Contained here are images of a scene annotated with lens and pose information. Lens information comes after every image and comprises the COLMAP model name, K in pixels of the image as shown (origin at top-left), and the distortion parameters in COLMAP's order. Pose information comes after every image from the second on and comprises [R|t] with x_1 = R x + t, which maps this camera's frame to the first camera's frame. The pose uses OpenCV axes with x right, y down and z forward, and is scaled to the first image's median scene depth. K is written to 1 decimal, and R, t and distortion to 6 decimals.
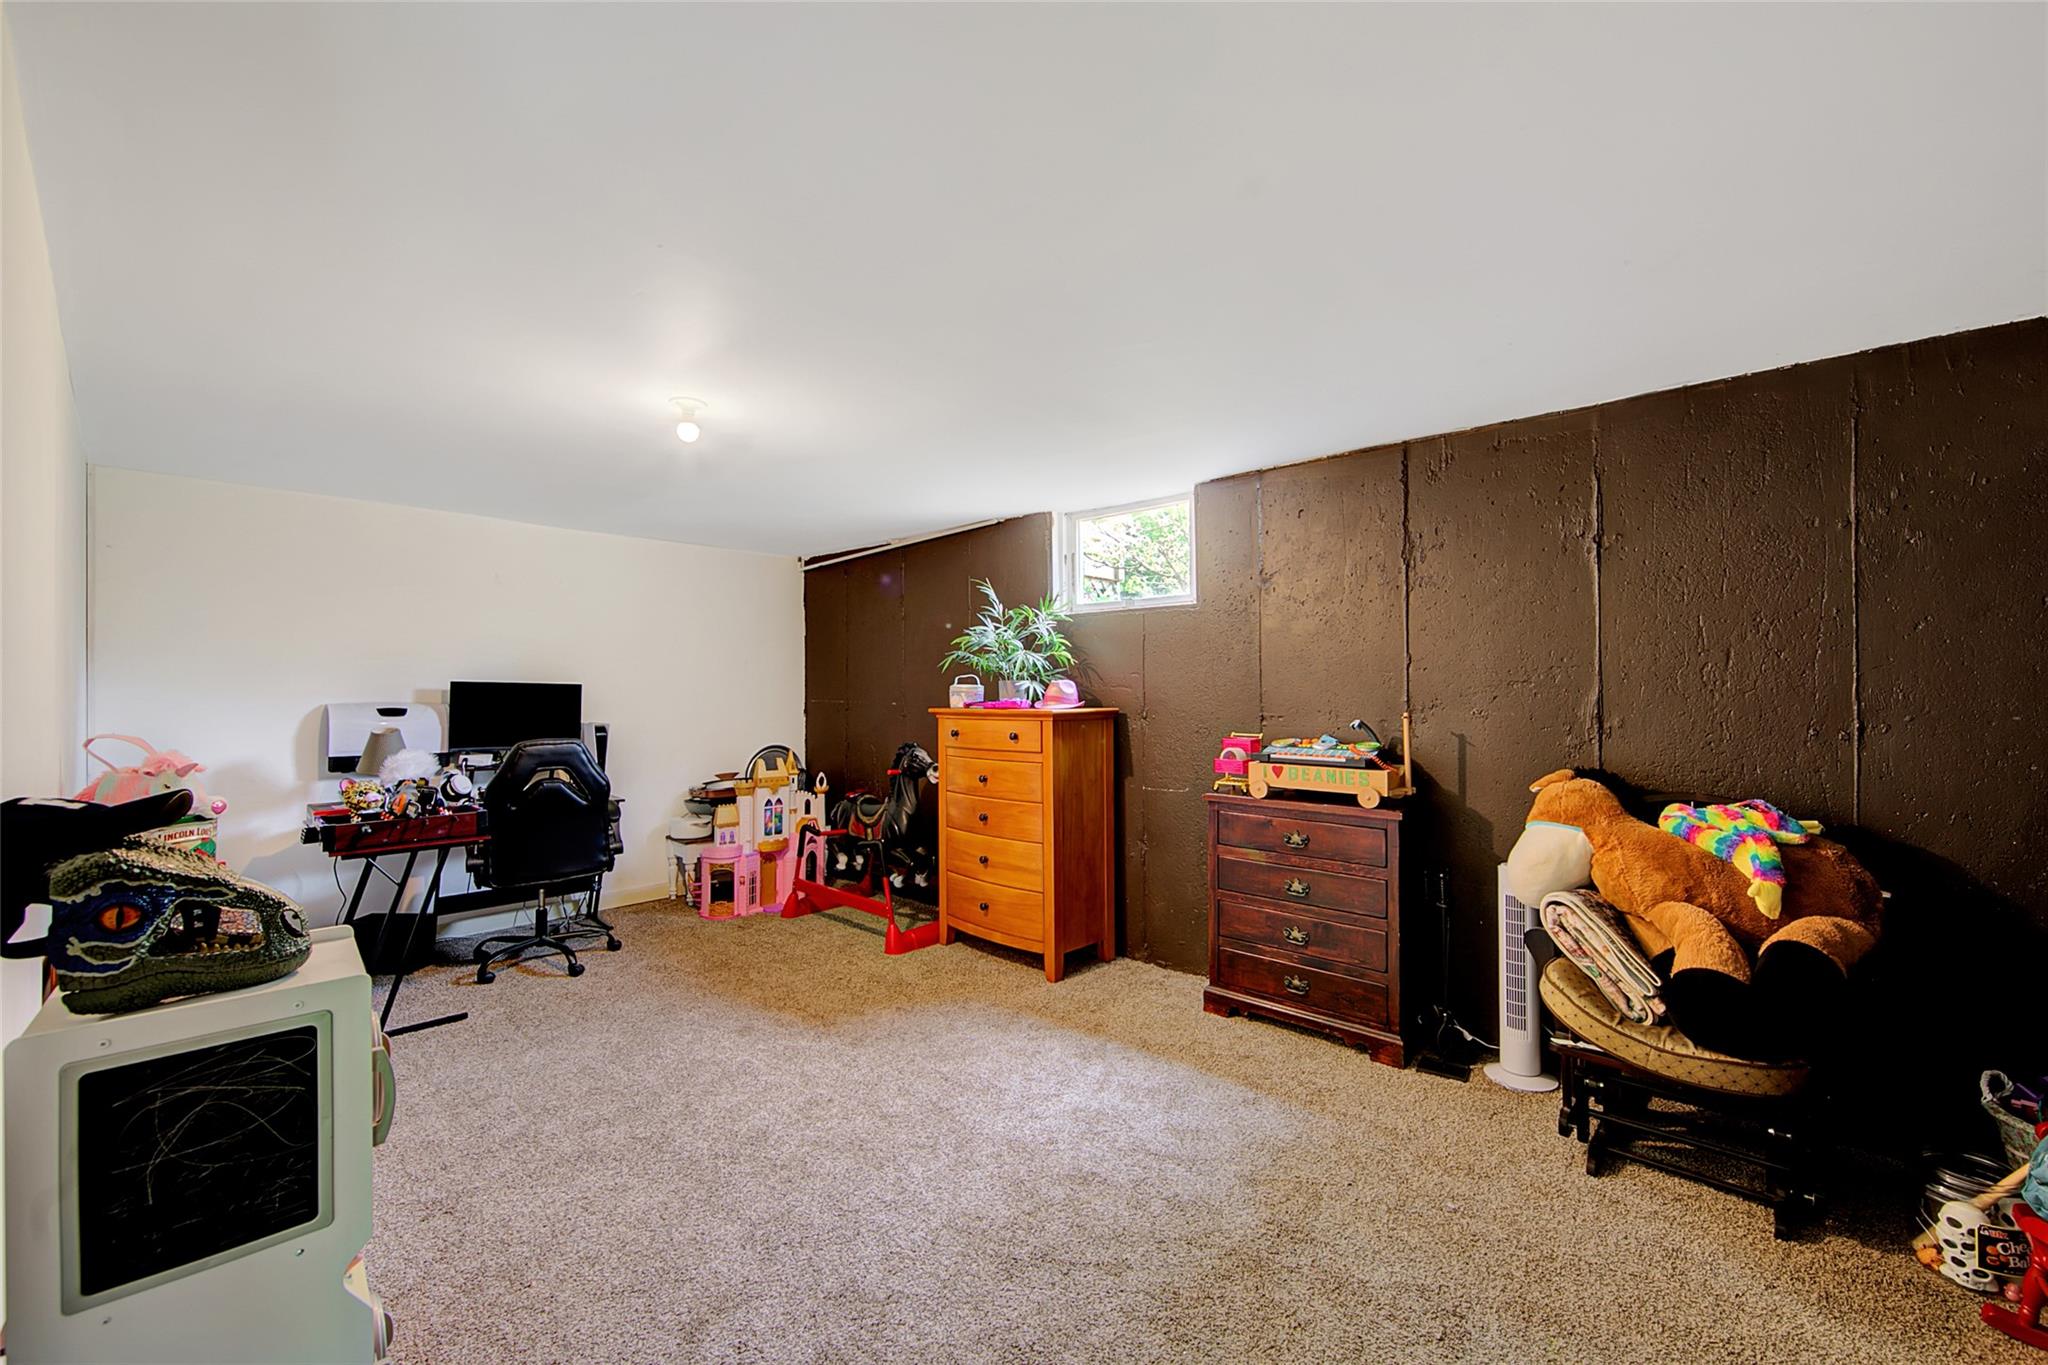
lens RADIAL K [[810.8, 0, 1020.2], [0, 810.8, 681.9], [0, 0, 1]] dist [-0.003051, -0.000342]
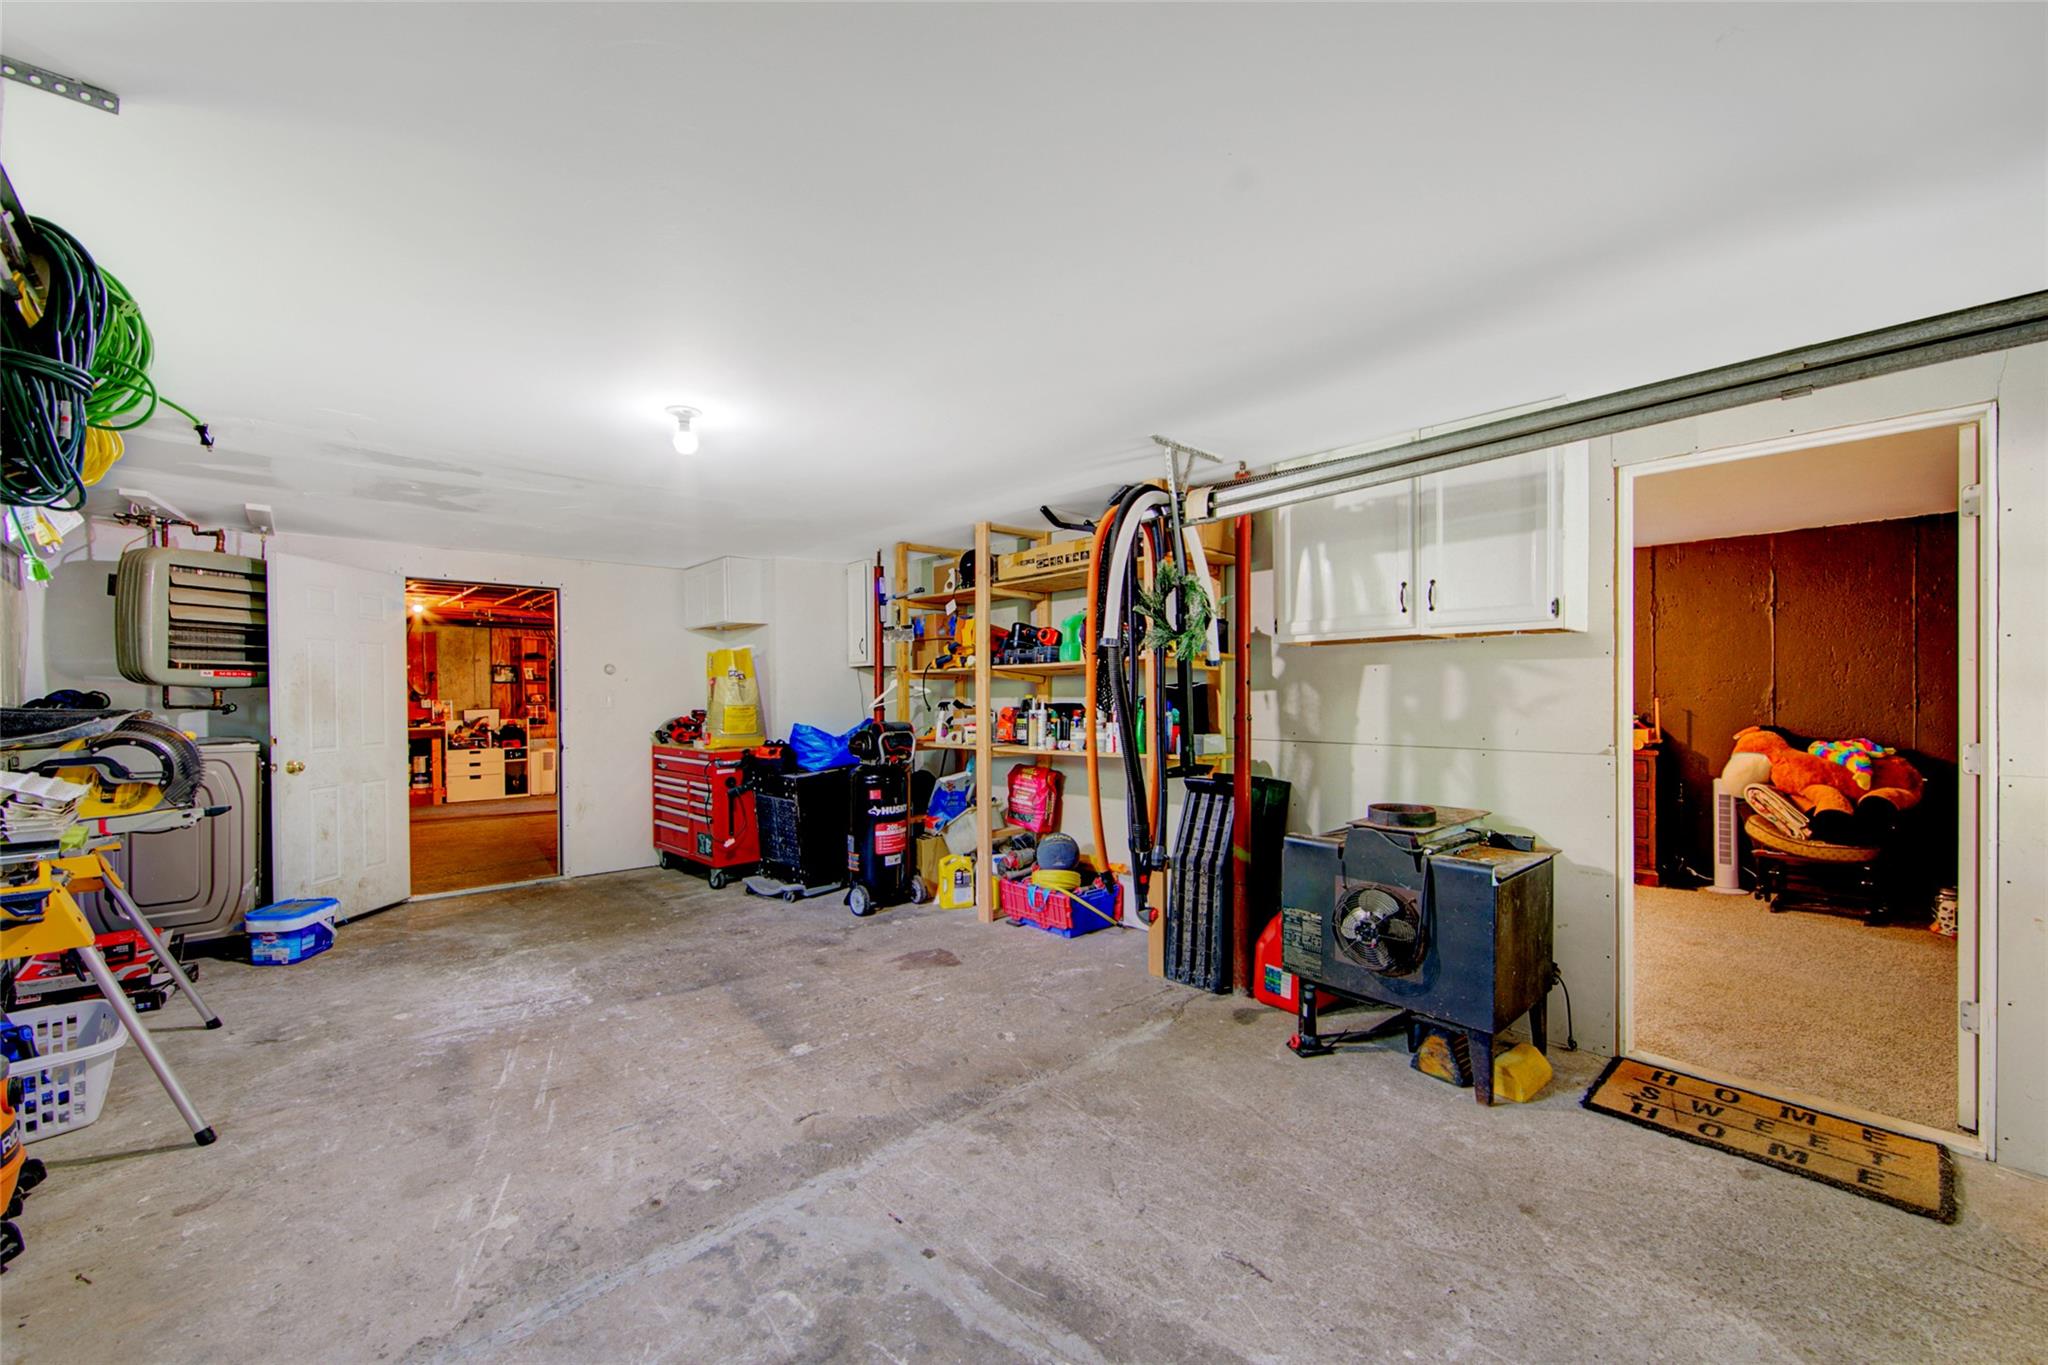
lens RADIAL K [[810.8, 0, 1026.3], [0, 810.8, 696.6], [0, 0, 1]] dist [-0.003051, -0.000342]
pose [[0.995284, 0.001246, -0.096997, -0.984522], [-0.000556, 0.999974, 0.007135, 0.029240], [0.097003, -0.007047, 0.995259, -1.230138]]
